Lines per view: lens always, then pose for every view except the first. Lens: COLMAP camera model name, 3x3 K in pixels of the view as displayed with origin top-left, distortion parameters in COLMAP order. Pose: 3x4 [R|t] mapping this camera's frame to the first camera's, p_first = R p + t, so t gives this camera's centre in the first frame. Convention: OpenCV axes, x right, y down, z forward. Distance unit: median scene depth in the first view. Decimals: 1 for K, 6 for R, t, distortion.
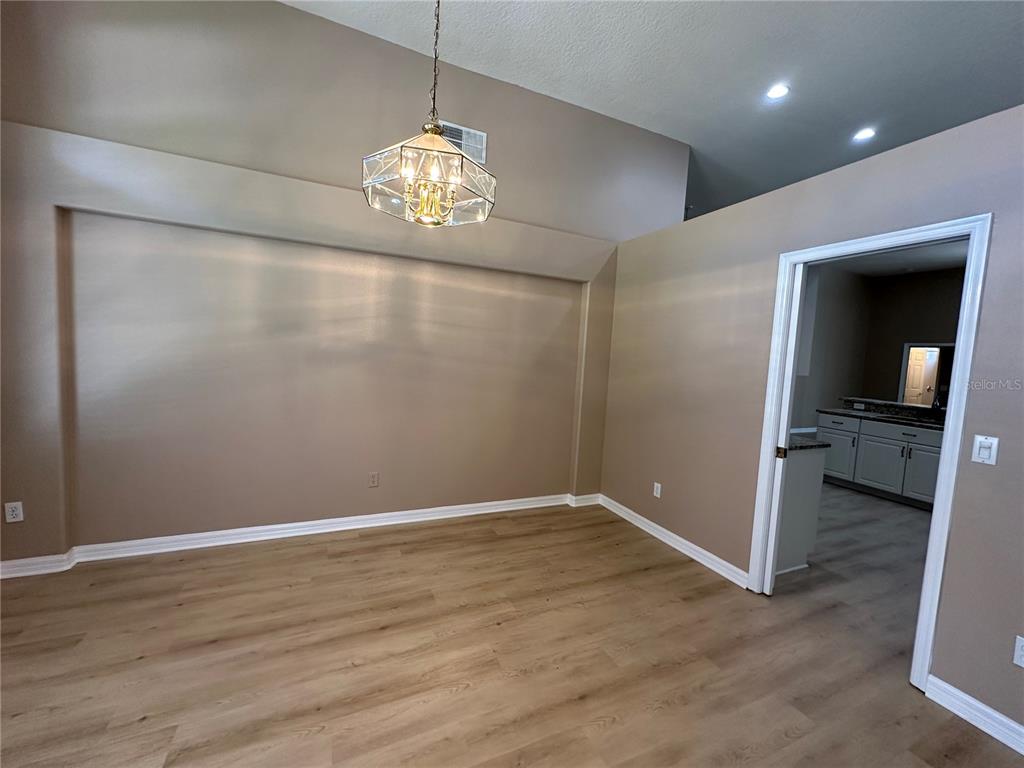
lens RADIAL K [[407.4, 0, 512.0], [0, 407.4, 384.0], [0, 0, 1]] dist [-0.001946, -0.000217]
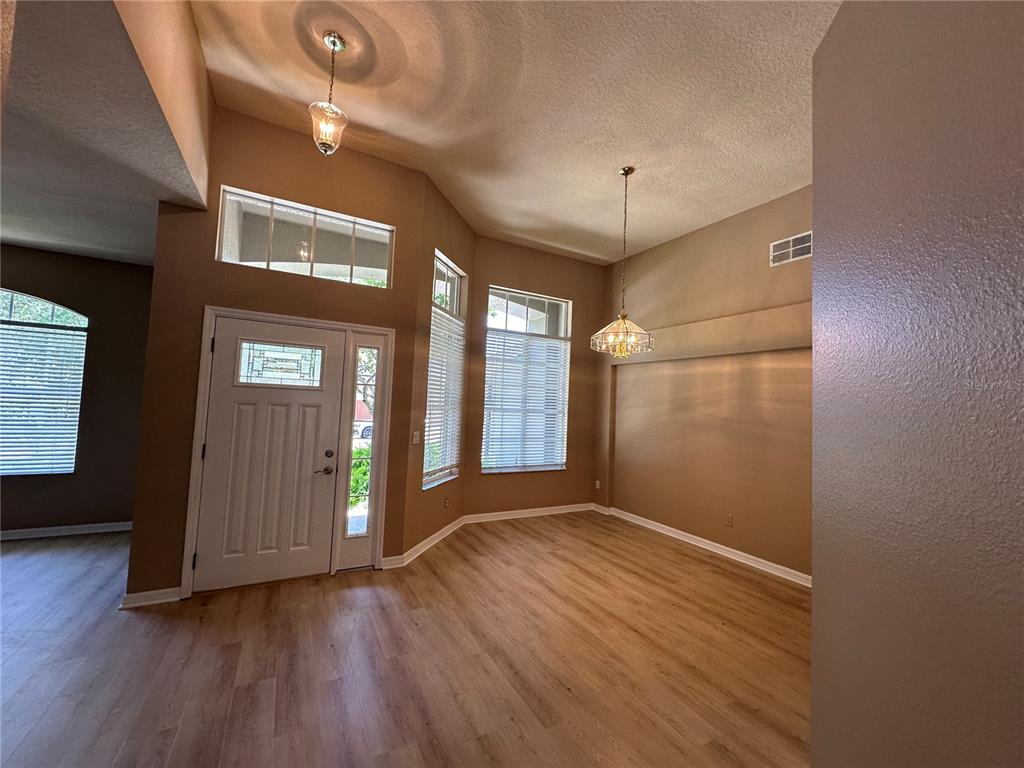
lens RADIAL K [[407.4, 0, 512.0], [0, 407.4, 384.0], [0, 0, 1]] dist [-0.001946, -0.000217]
pose [[0.081123, -0.099080, -0.991767, 1.320850], [-0.115001, 0.987471, -0.108057, 0.029367], [0.990047, 0.122820, 0.068712, 0.209399]]
